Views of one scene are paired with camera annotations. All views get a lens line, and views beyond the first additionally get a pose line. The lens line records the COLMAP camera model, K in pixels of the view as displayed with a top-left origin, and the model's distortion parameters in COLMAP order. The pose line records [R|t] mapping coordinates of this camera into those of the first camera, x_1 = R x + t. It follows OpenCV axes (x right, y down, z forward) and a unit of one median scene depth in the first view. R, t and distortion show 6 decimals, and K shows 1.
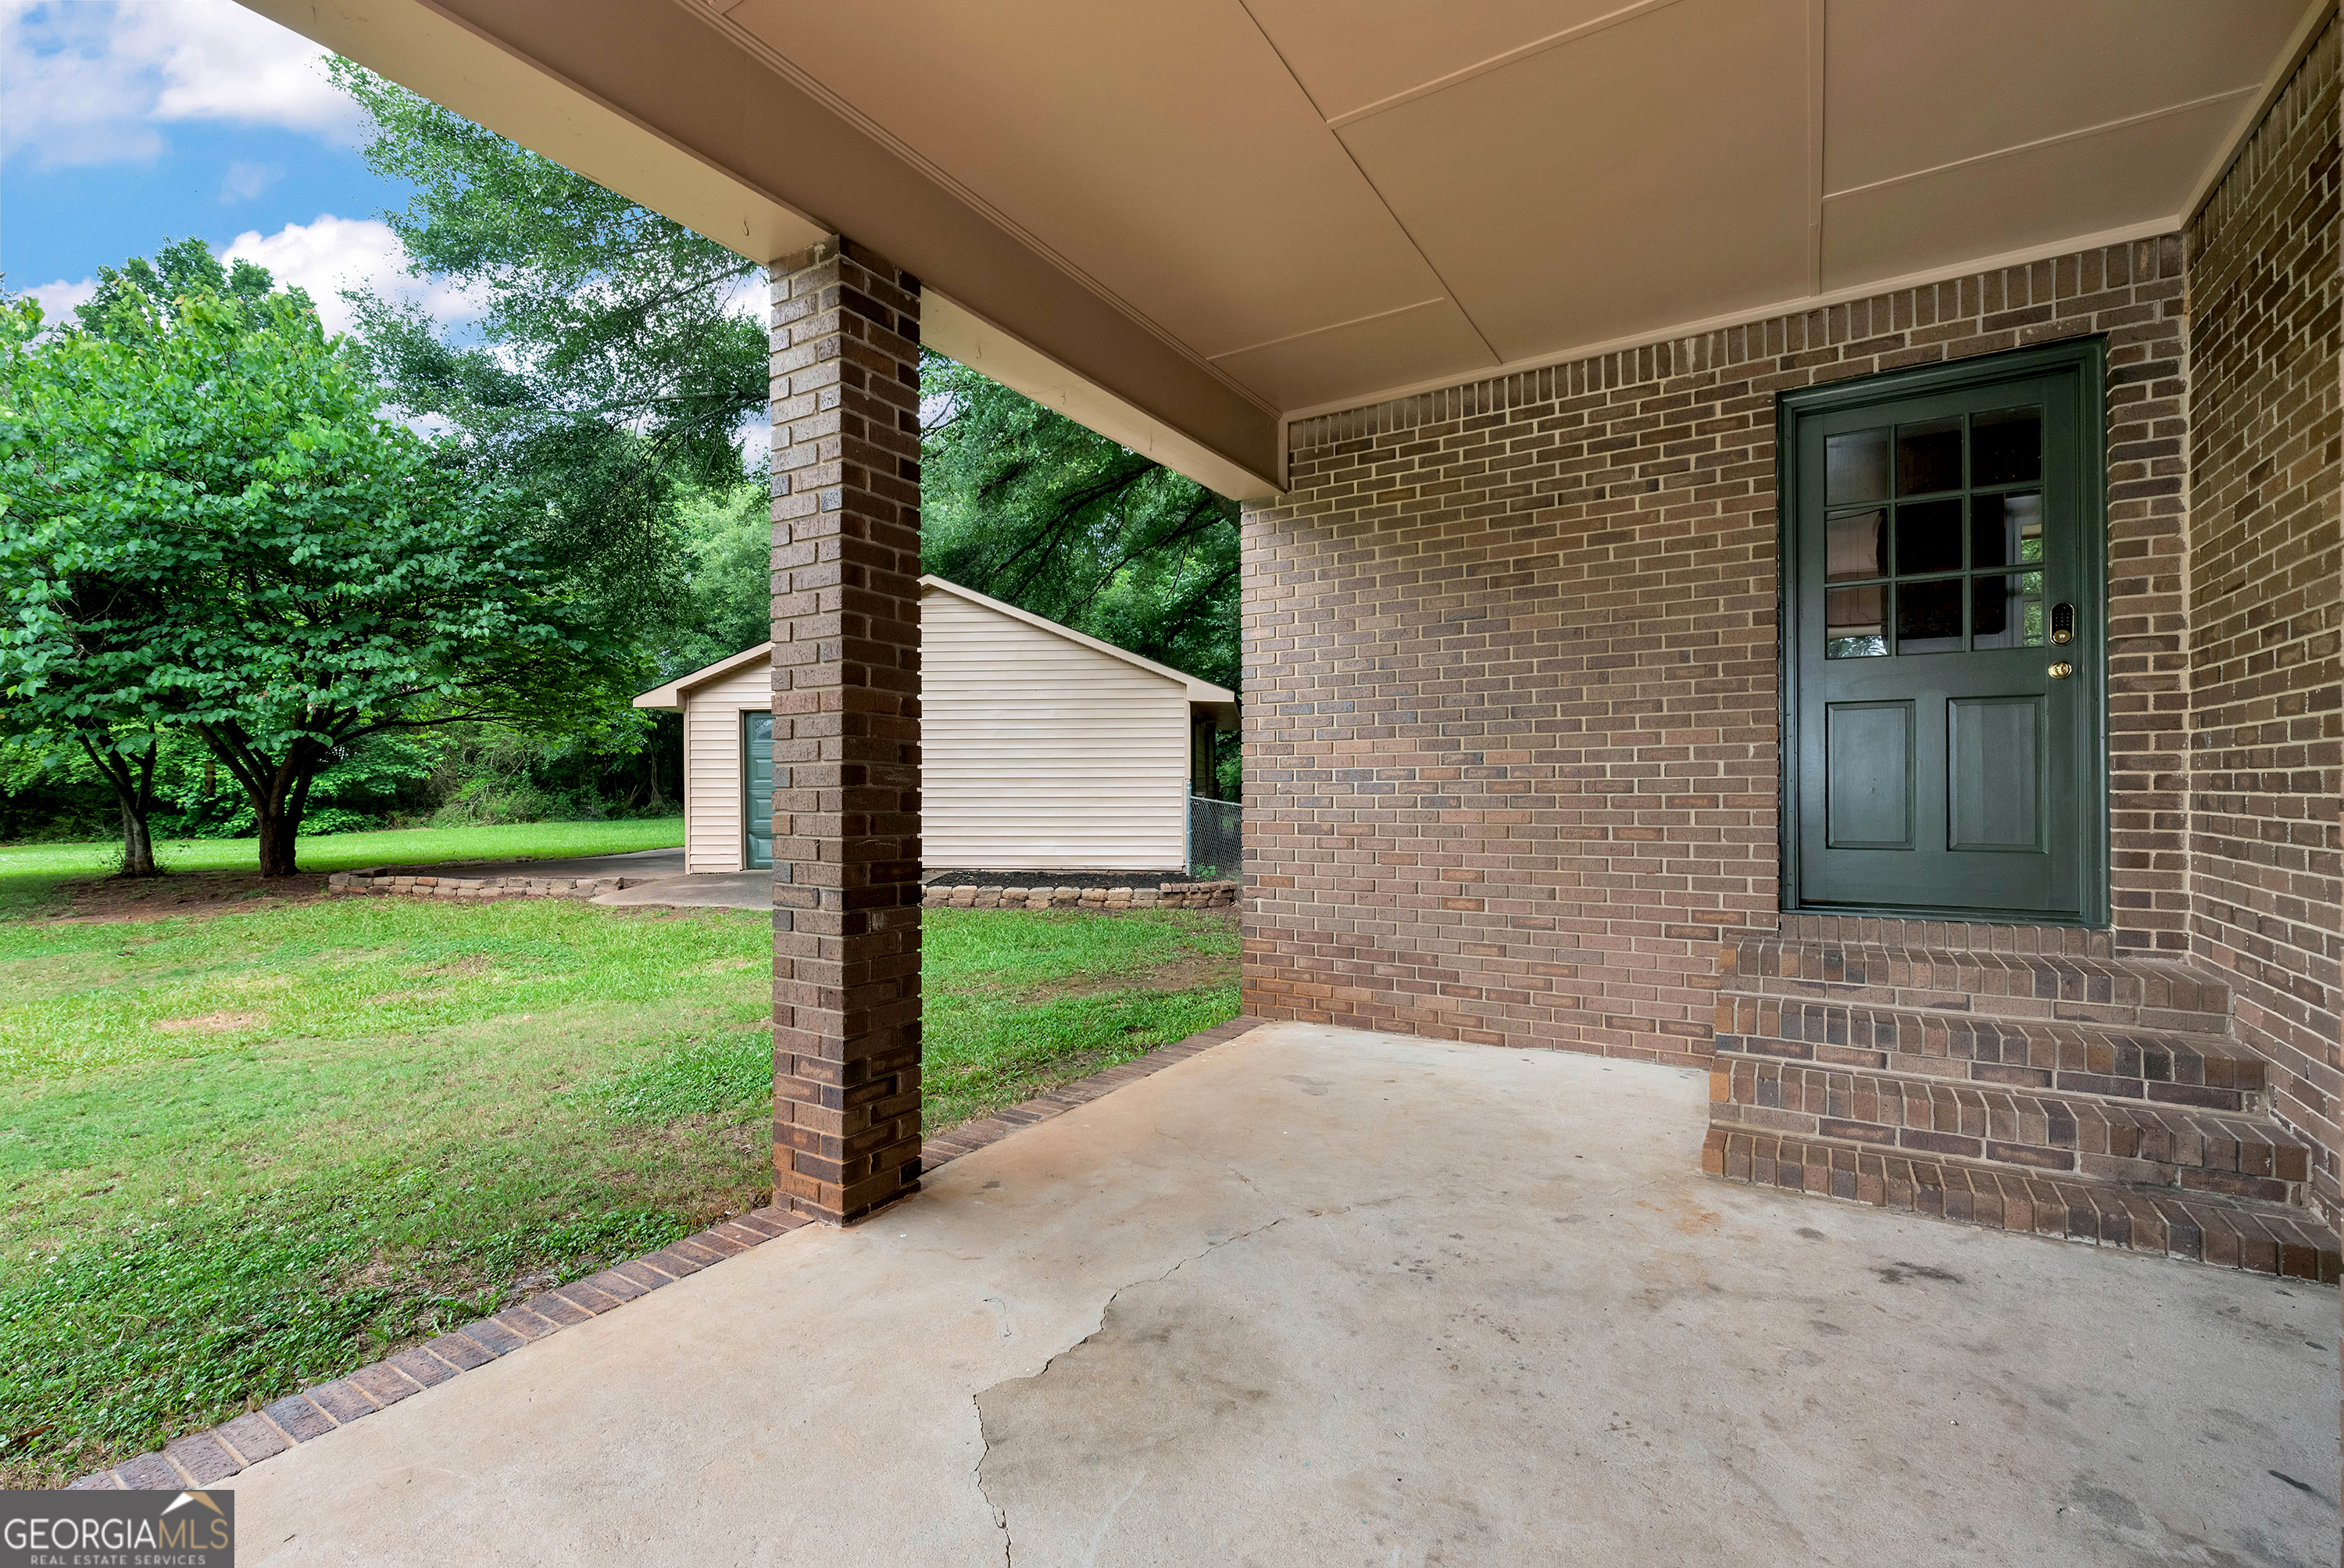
lens RADIAL K [[1019.1, 0, 1178.7], [0, 1019.1, 801.3], [0, 0, 1]] dist [-0.000167, -0.000108]
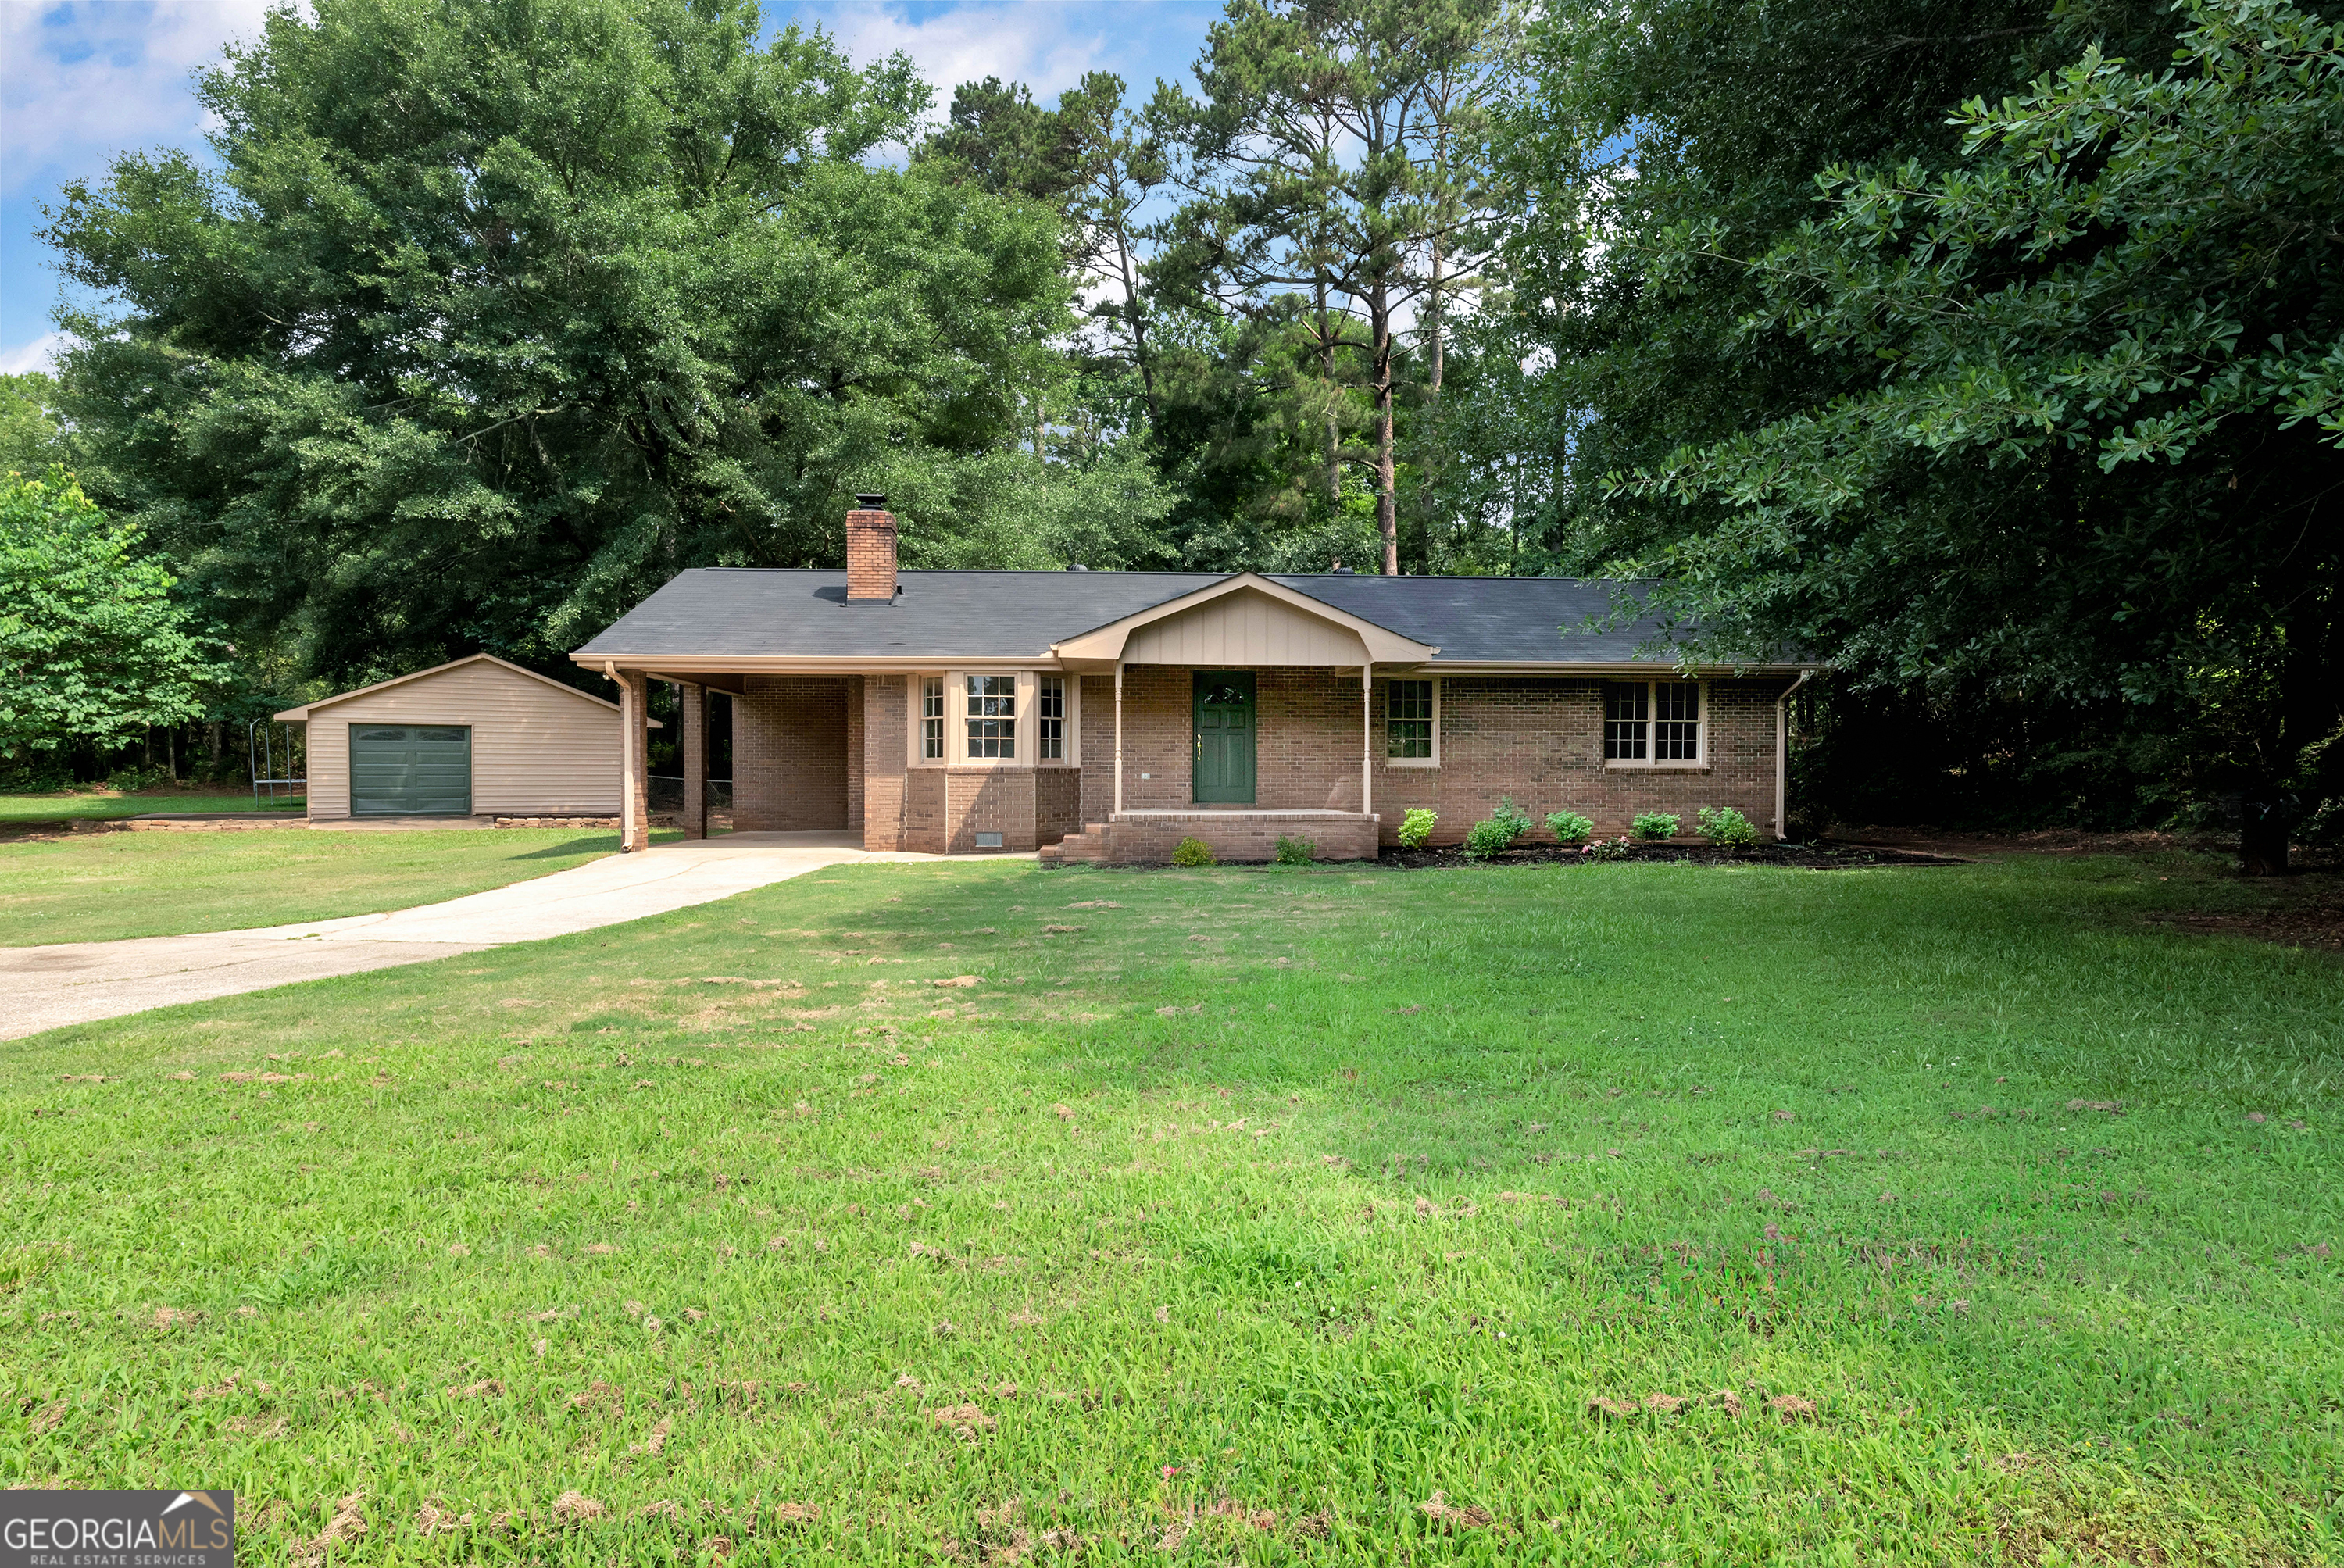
lens RADIAL K [[1236.5, 0, 1172.0], [0, 1236.5, 784.0], [0, 0, 1]] dist [-0.001578, -0.000244]
pose [[0.824518, -0.000505, 0.565836, -0.485643], [0.001349, 0.999999, -0.001074, 0.018160], [-0.565835, 0.001649, 0.824517, -1.573813]]
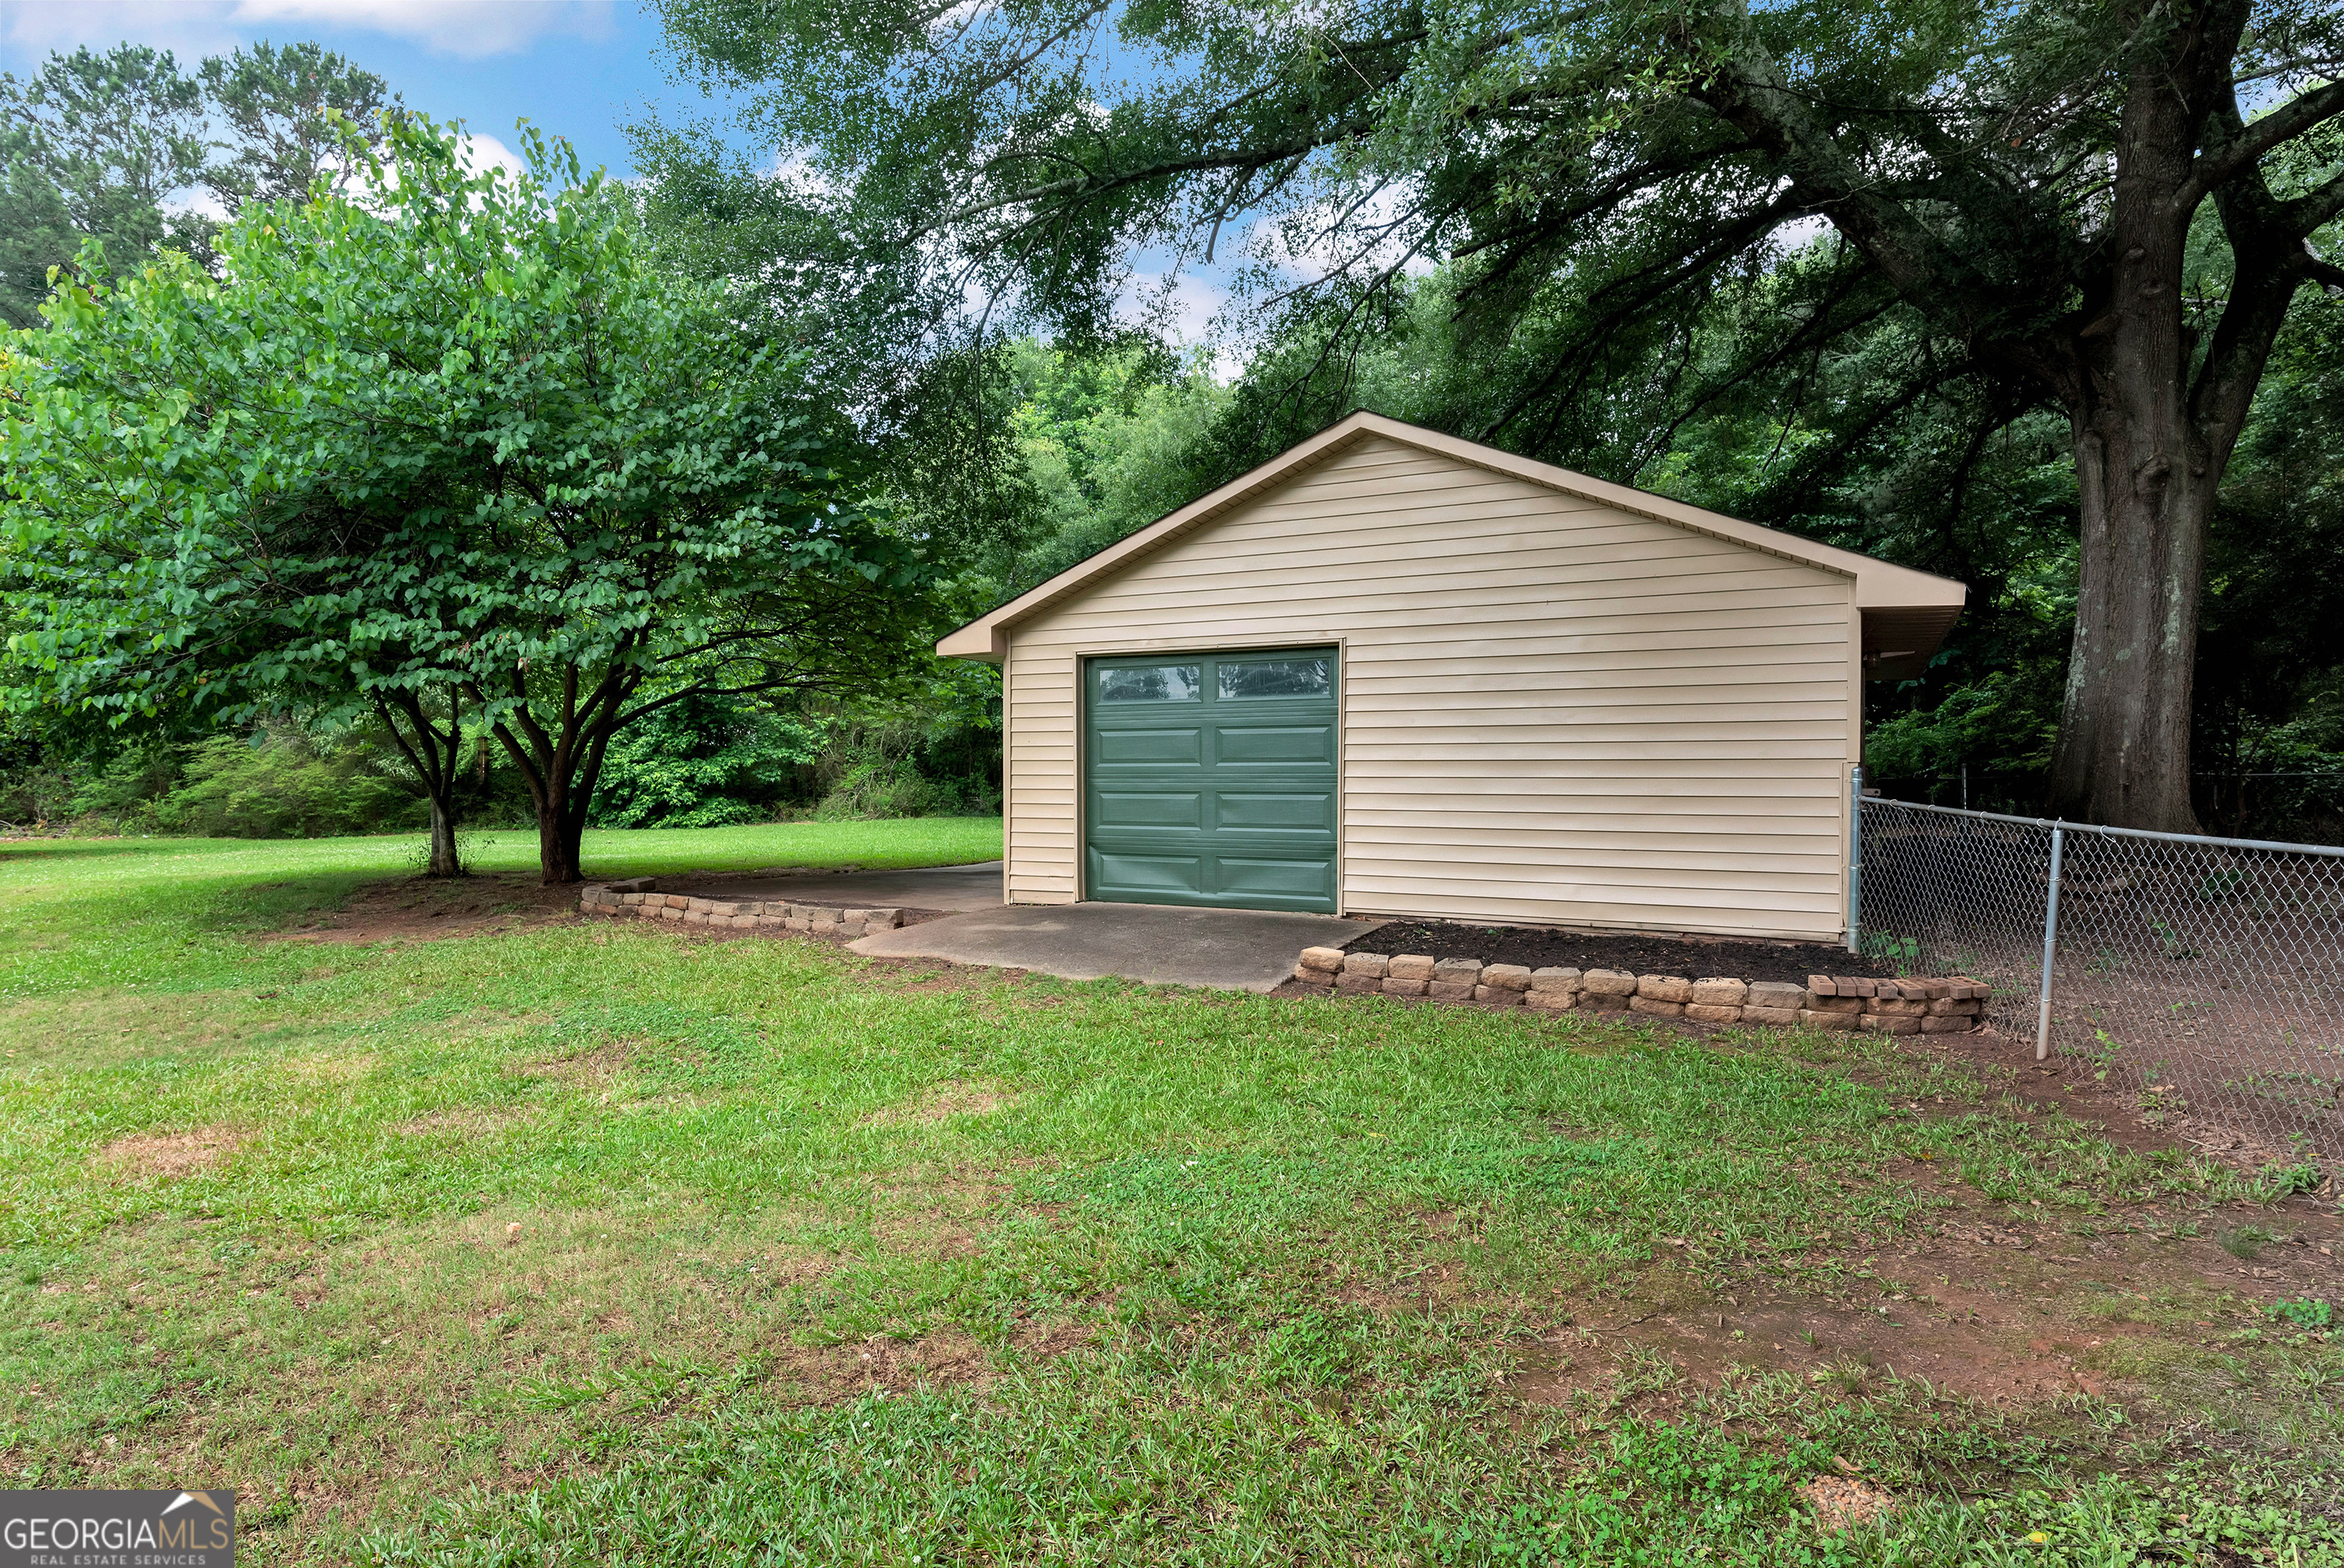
lens RADIAL K [[1310.1, 0, 1172.0], [0, 1310.1, 784.0], [0, 0, 1]] dist [0.001979, 0.000544]
pose [[0.917046, 0.007816, -0.398705, -0.042852], [-0.011630, 0.999907, -0.007146, -0.002479], [0.398612, 0.011190, 0.917052, 0.269571]]
